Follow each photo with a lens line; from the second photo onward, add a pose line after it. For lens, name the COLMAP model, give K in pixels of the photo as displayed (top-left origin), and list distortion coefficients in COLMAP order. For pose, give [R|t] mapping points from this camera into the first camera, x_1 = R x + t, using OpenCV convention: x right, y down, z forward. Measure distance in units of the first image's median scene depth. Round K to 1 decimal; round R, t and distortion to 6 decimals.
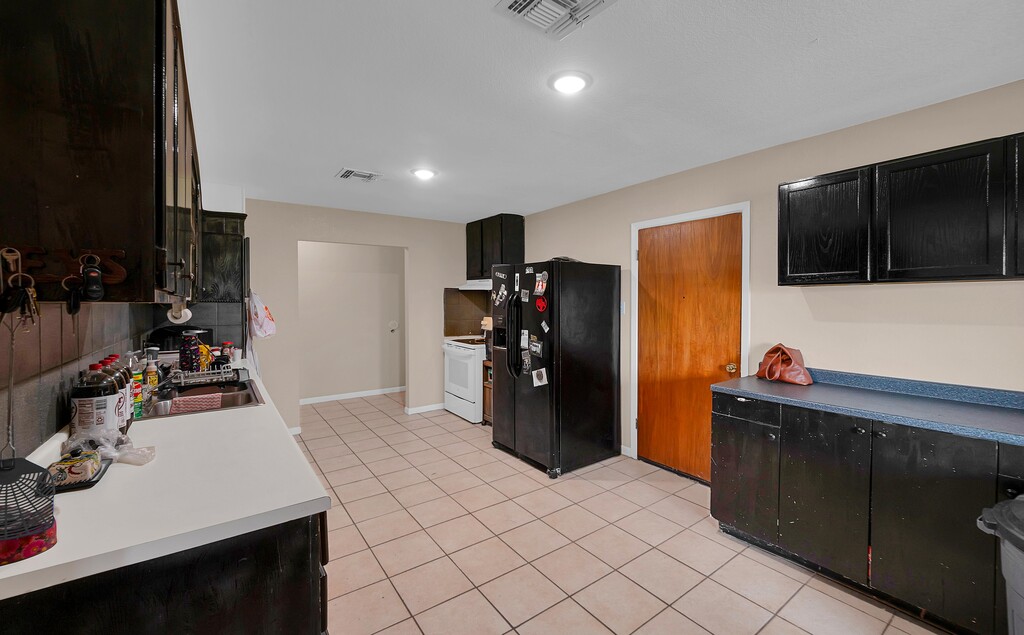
lens RADIAL K [[414.0, 0, 512.7], [0, 414.0, 302.0], [0, 0, 1]] dist [-0.000037, 0.000017]
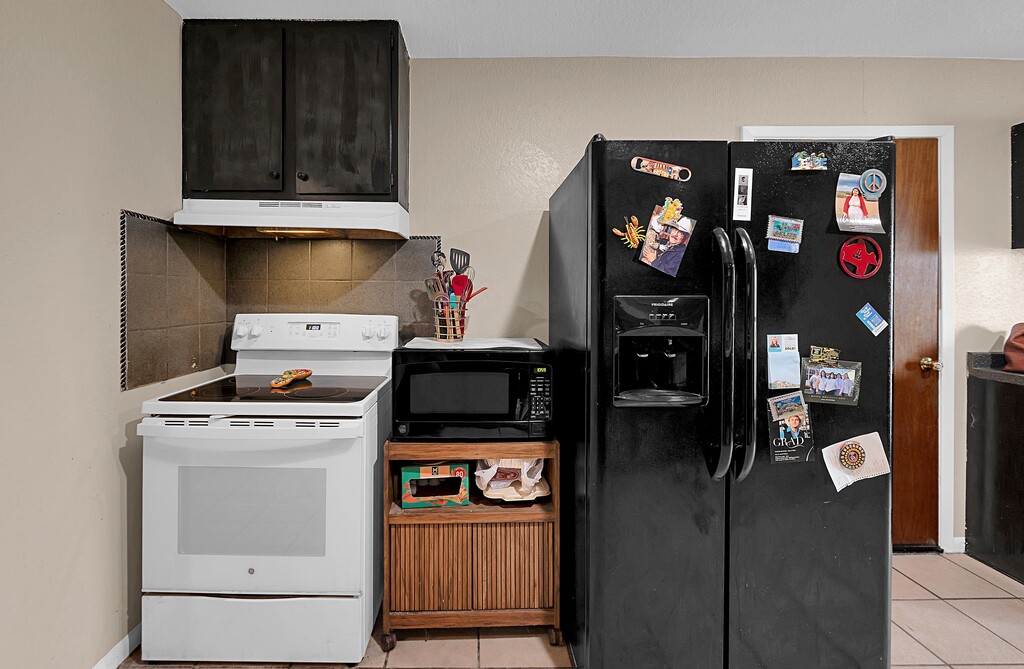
lens RADIAL K [[463.8, 0, 510.8], [0, 463.8, 291.4], [0, 0, 1]] dist [-0.000035, -0.000021]
pose [[0.571633, -0.000663, 0.820509, -0.416561], [0.003498, 0.999993, -0.001629, 0.031773], [-0.820502, 0.003801, 0.571631, 0.965231]]
